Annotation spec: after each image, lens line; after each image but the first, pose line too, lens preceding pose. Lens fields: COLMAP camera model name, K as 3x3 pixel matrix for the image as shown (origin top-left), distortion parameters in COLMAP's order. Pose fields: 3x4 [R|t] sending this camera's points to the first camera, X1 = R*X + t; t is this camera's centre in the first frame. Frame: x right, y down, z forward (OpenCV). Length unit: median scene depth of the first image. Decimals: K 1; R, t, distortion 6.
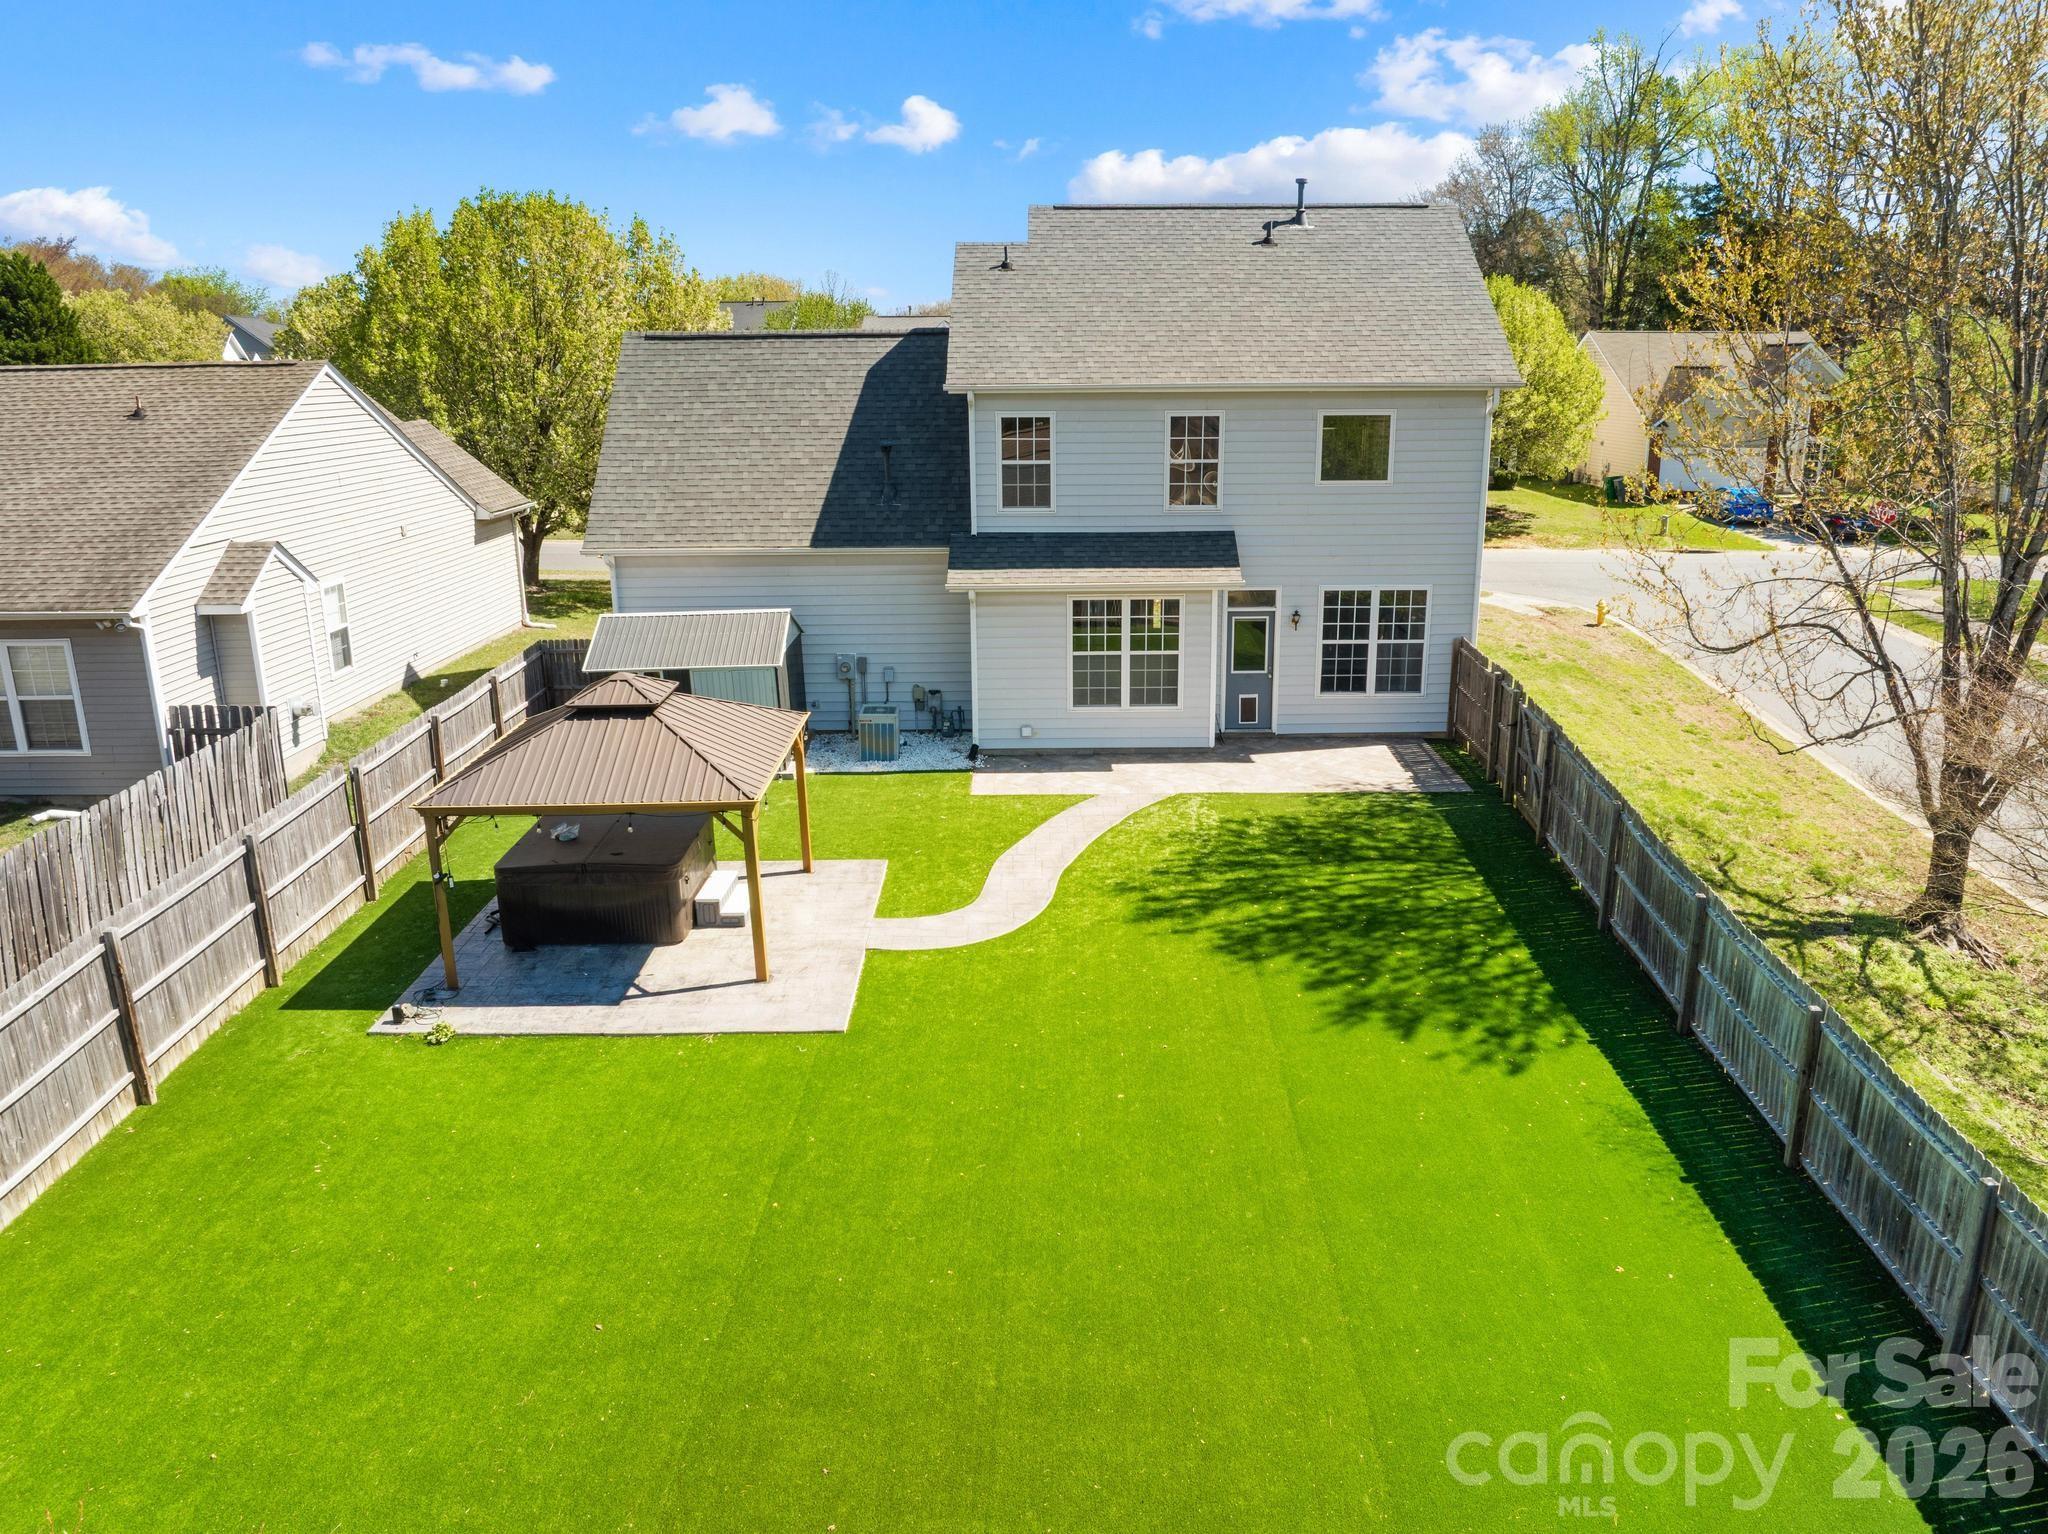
lens RADIAL K [[1424.0, 0, 1024.0], [0, 1424.0, 767.0], [0, 0, 1]] dist [-0.042619, -0.002924]
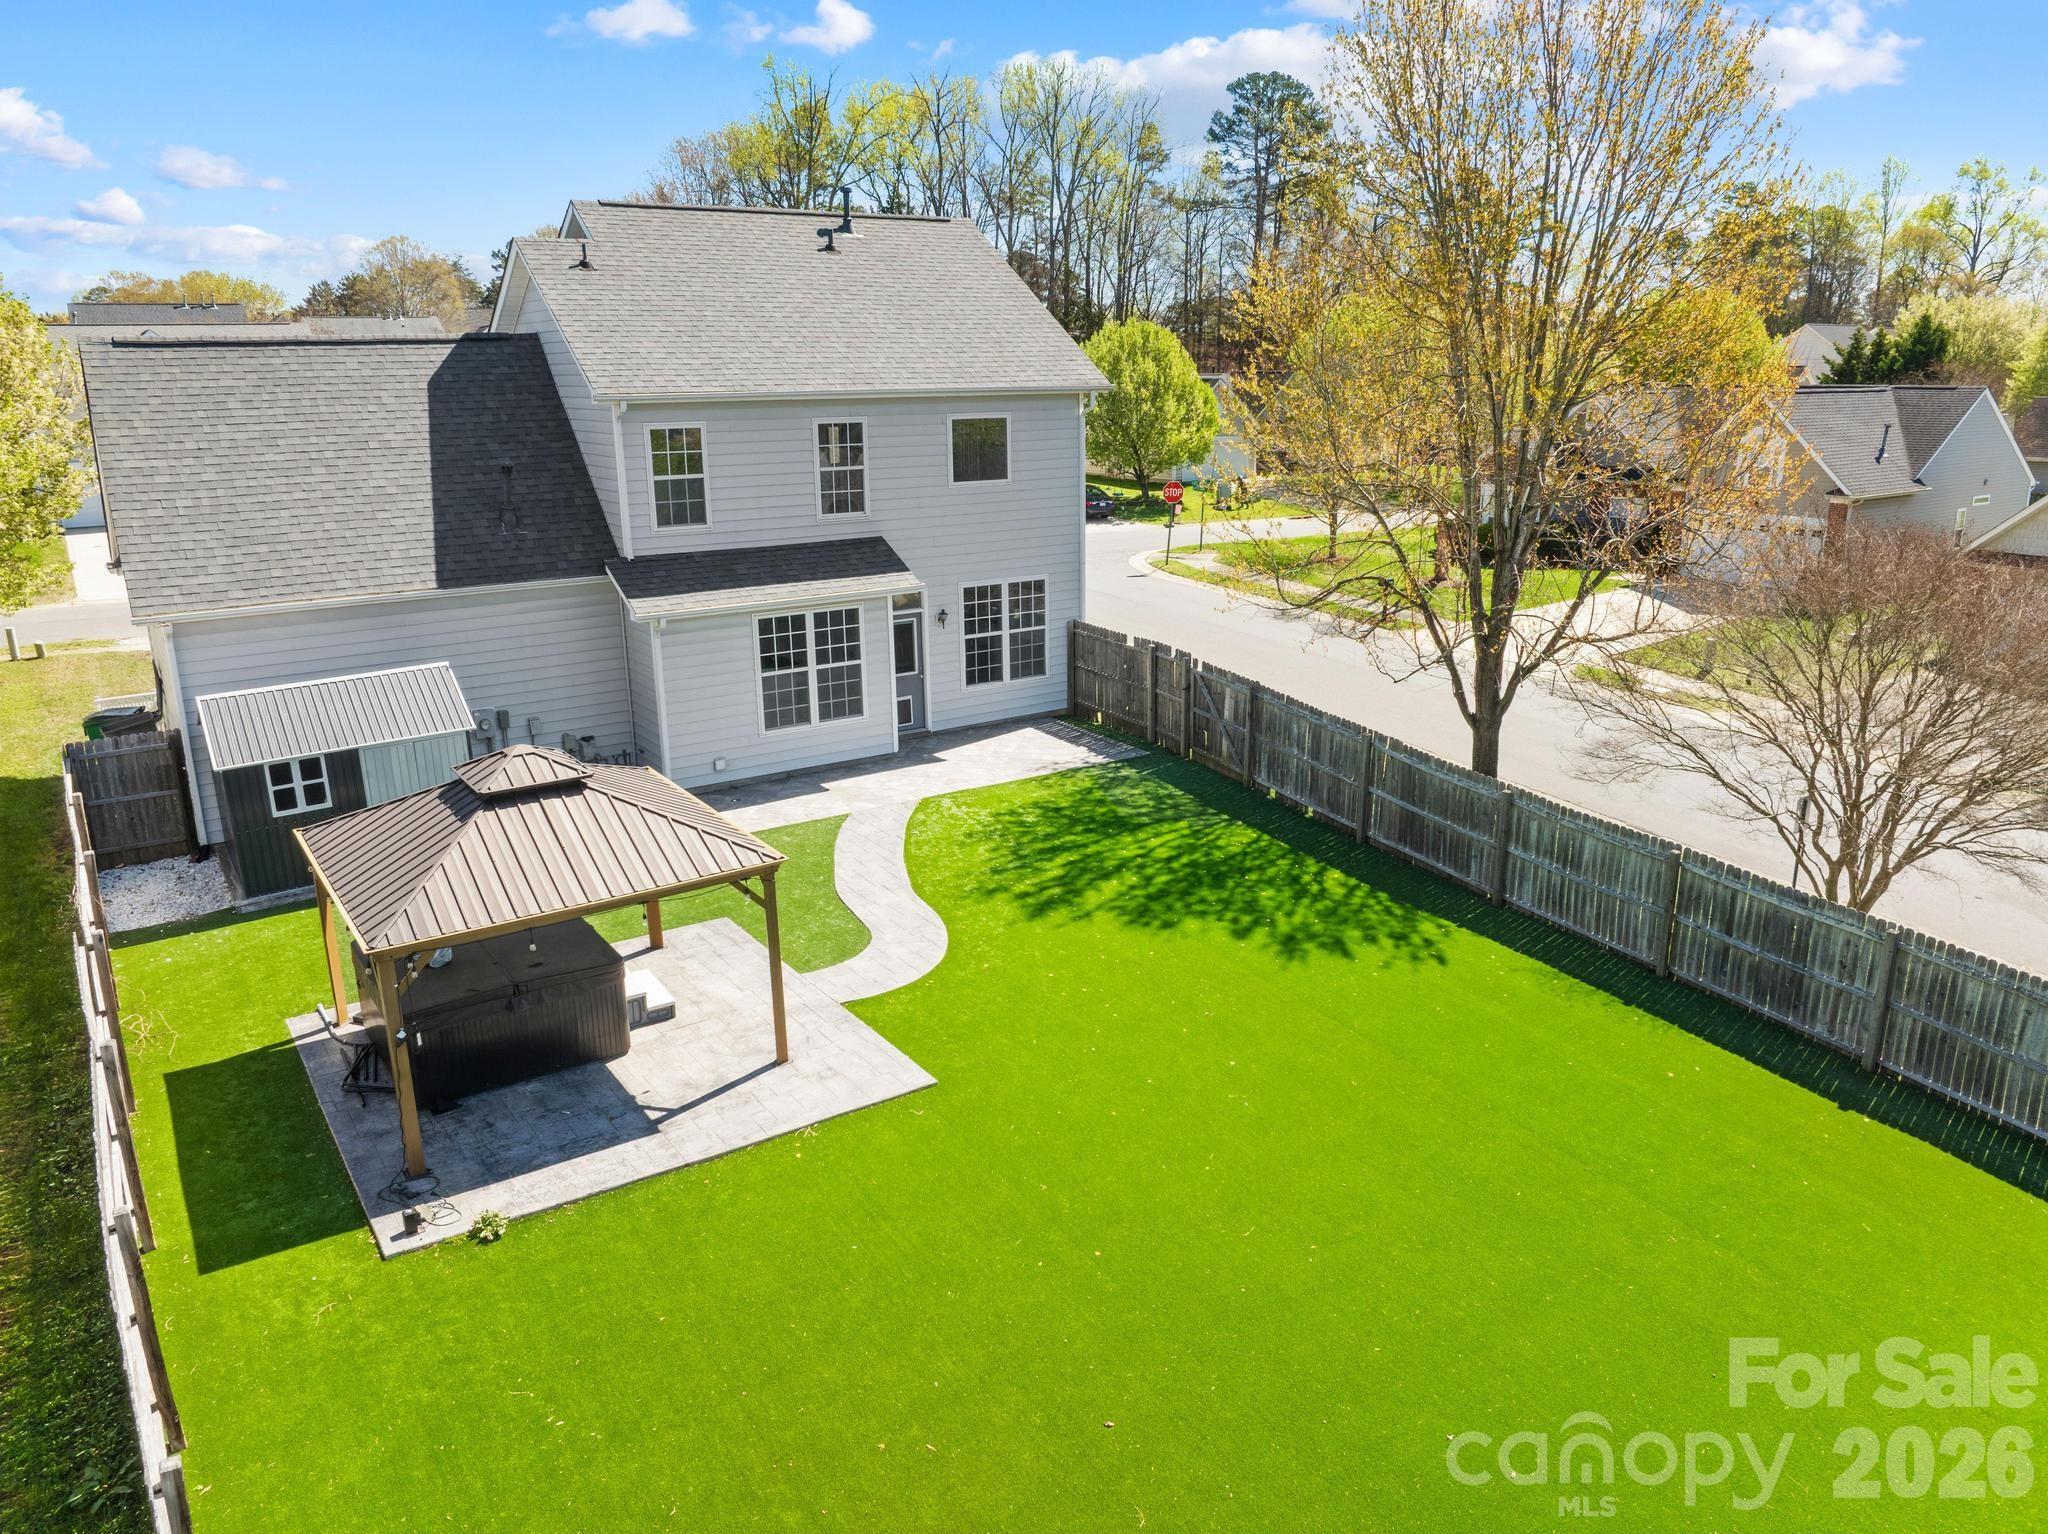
lens RADIAL K [[1432.3, 0, 1024.0], [0, 1432.3, 767.0], [0, 0, 1]] dist [-0.030921, -0.047607]
pose [[0.827055, -0.150737, 0.541533, -0.351203], [0.155314, 0.987150, 0.037571, -0.028309], [-0.540238, 0.053034, 0.839840, 0.108169]]
